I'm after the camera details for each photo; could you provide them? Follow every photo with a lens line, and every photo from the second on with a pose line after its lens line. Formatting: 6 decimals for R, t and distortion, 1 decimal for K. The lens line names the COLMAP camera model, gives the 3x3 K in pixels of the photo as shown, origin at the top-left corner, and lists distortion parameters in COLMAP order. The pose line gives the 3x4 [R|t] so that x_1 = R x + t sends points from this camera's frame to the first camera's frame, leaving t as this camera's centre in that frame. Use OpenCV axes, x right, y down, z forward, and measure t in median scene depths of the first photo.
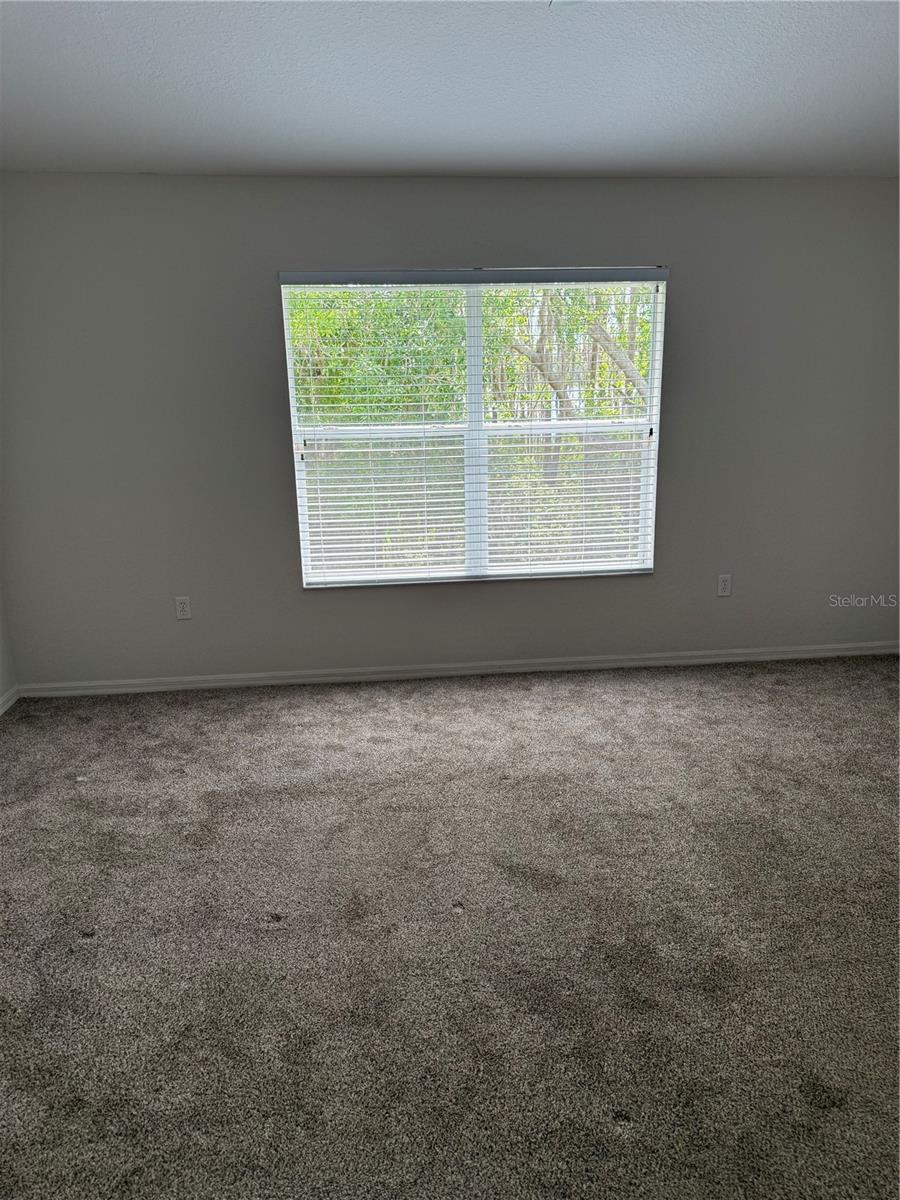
lens RADIAL K [[827.0, 0, 450.0], [0, 827.0, 600.0], [0, 0, 1]] dist [0.127545, -0.206229]
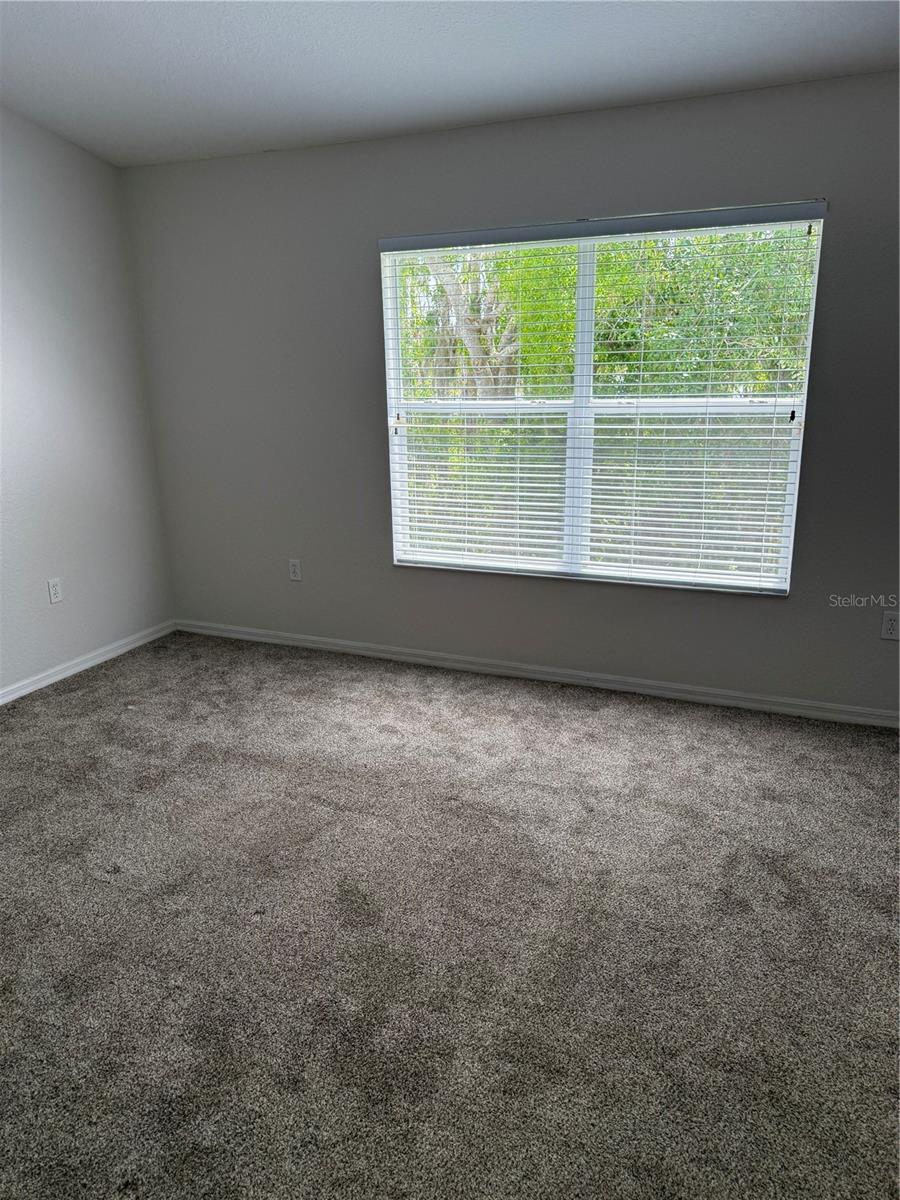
lens RADIAL K [[839.3, 0, 450.0], [0, 839.3, 600.0], [0, 0, 1]] dist [0.067538, -0.075939]
pose [[0.872007, 0.134498, -0.470653, 0.369254], [-0.119118, 0.990913, 0.062474, -0.044046], [0.474779, 0.001585, 0.880104, 0.159090]]
